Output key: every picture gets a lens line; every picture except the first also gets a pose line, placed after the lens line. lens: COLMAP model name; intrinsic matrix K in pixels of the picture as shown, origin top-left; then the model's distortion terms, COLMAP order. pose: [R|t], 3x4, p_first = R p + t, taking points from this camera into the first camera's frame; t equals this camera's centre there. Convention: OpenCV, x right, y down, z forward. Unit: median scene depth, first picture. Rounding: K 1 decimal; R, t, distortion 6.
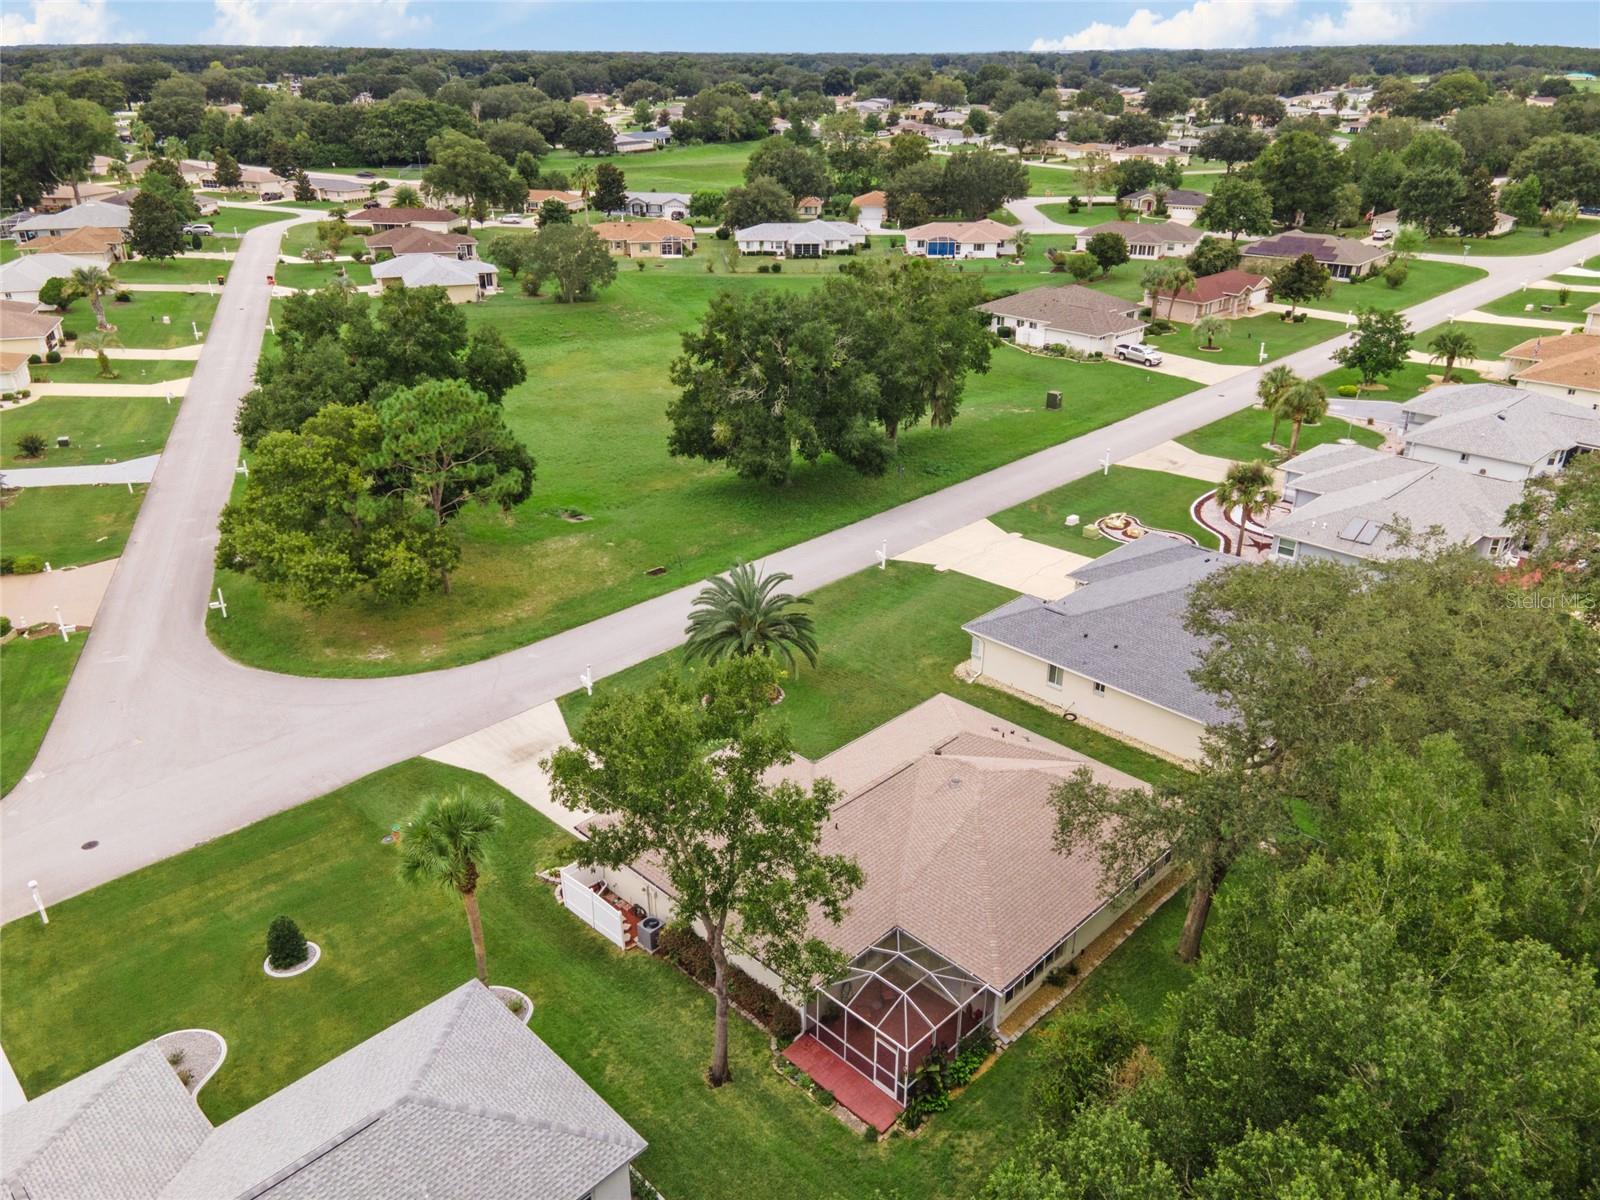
lens RADIAL K [[1168.0, 0, 800.0], [0, 1168.0, 600.0], [0, 0, 1]] dist [0.019622, 0.032480]
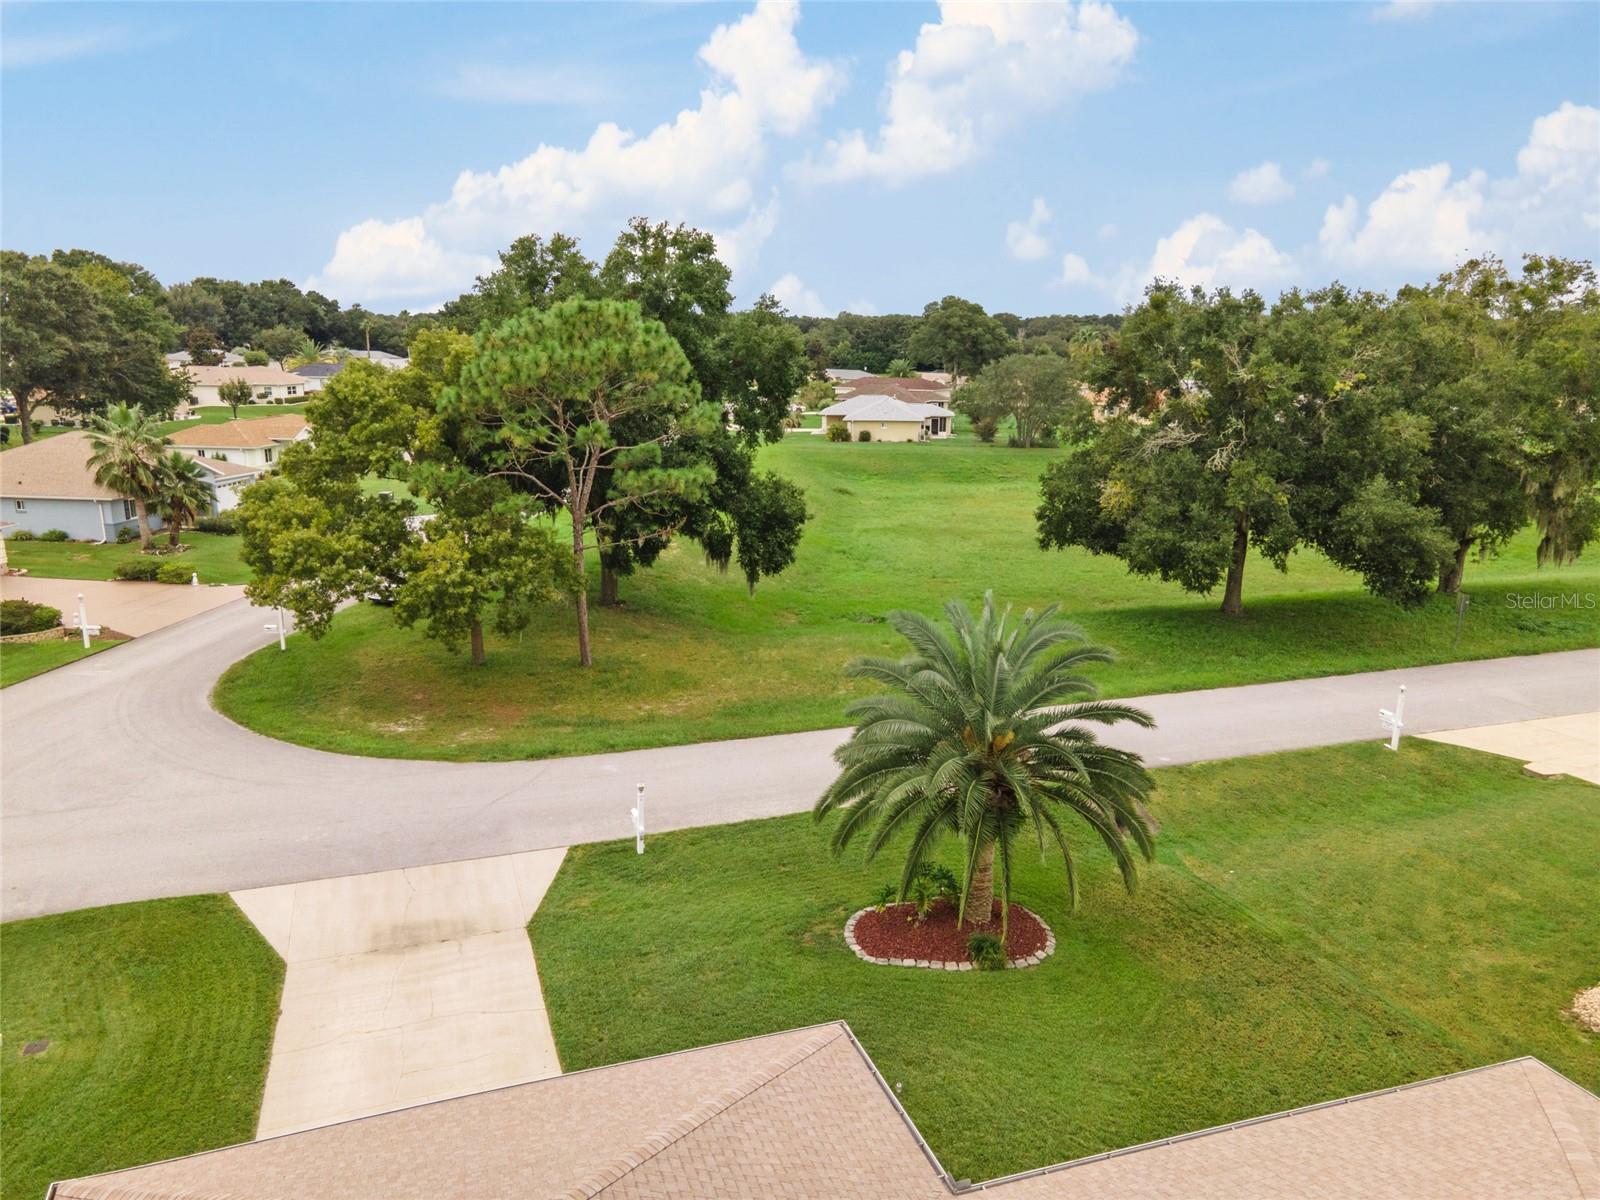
lens RADIAL K [[1168.0, 0, 800.0], [0, 1168.0, 600.0], [0, 0, 1]] dist [0.019622, 0.032480]
pose [[0.896577, 0.101478, -0.431106, 0.050212], [-0.191191, 0.966707, -0.170071, 0.037222], [0.399494, 0.234905, 0.886129, 0.432332]]
